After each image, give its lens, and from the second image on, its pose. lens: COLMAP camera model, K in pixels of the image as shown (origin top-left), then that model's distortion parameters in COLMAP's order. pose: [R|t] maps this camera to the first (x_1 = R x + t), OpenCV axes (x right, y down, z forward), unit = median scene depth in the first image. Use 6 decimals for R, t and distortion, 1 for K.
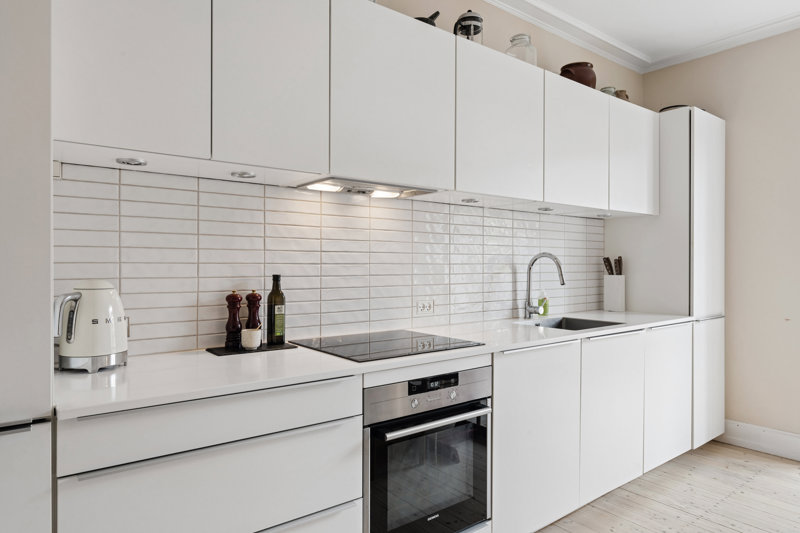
lens RADIAL K [[508.6, 0, 397.4], [0, 508.6, 267.8], [0, 0, 1]] dist [0.001914, 0.000948]
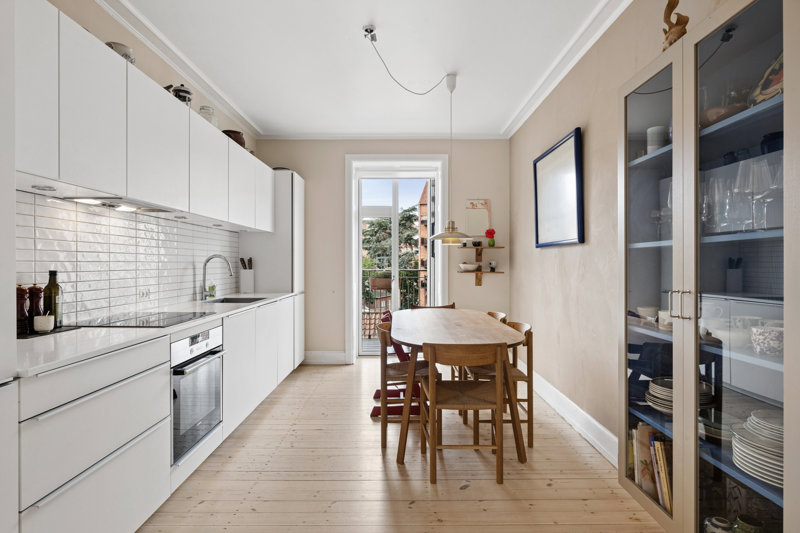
lens RADIAL K [[418.2, 0, 401.0], [0, 418.2, 265.2], [0, 0, 1]] dist [-0.004116, 0.000146]
pose [[0.615377, -0.000262, 0.788233, -0.392924], [-0.000998, 0.999999, 0.001112, -0.000936], [-0.788232, -0.001471, 0.615376, -0.200693]]
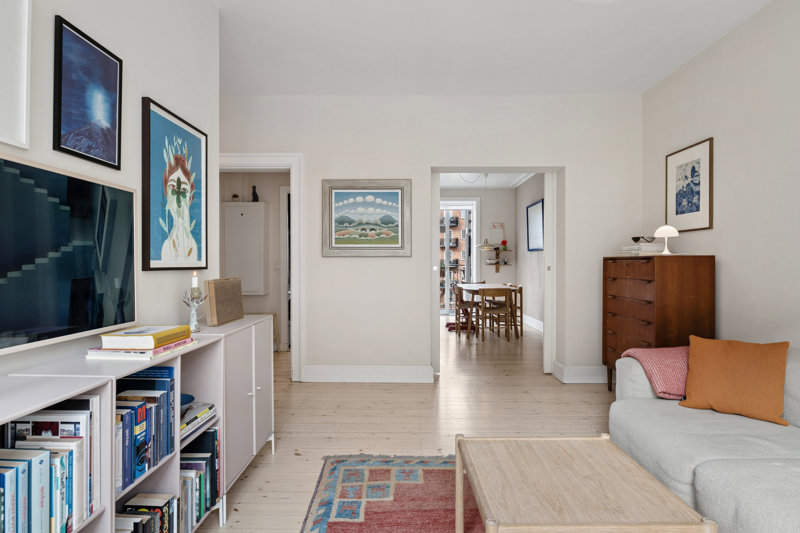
lens RADIAL K [[441.2, 0, 399.9], [0, 441.2, 266.6], [0, 0, 1]] dist [-0.002590, -0.000234]
pose [[0.629127, -0.001744, 0.777300, -1.882100], [-0.001444, 0.999993, 0.003412, 0.035852], [-0.777301, -0.003269, 0.629120, -0.908845]]
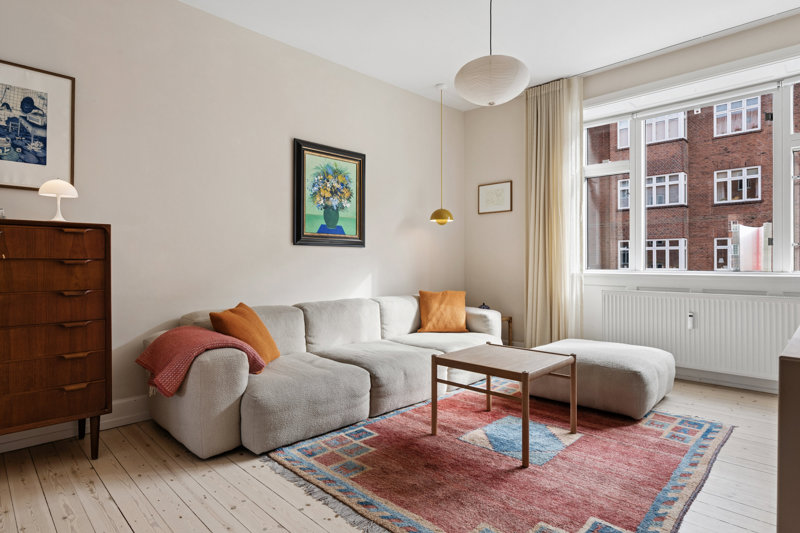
lens RADIAL K [[441.2, 0, 401.6], [0, 441.2, 259.8], [0, 0, 1]] dist [-0.002590, -0.000234]
pose [[-0.992832, 0.004738, -0.119425, -0.962435], [0.004910, 0.999987, -0.001149, 0.083621], [0.119418, -0.001727, -0.992843, 0.252902]]
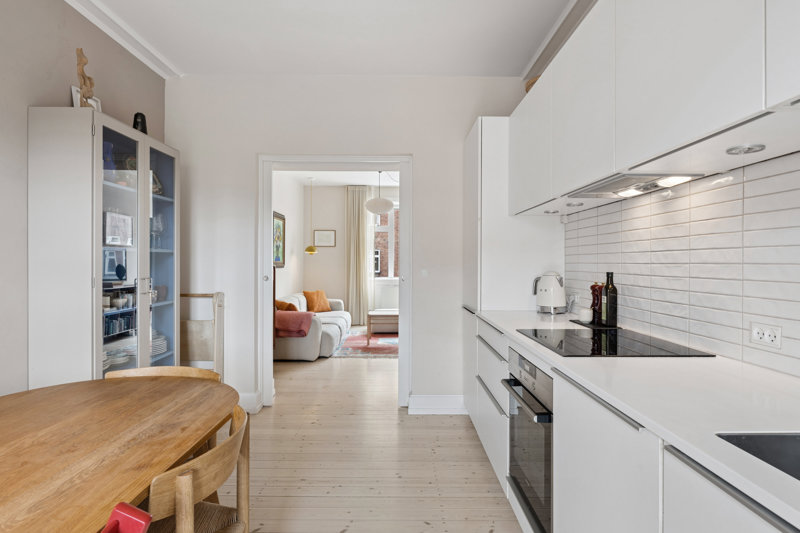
lens RADIAL K [[441.2, 0, 396.7], [0, 441.2, 265.8], [0, 0, 1]] dist [-0.002590, -0.000234]
pose [[-0.621472, 0.004990, -0.783420, 0.740909], [-0.004957, 0.999935, 0.010301, -0.008574], [0.783421, 0.010285, -0.621407, 0.981581]]
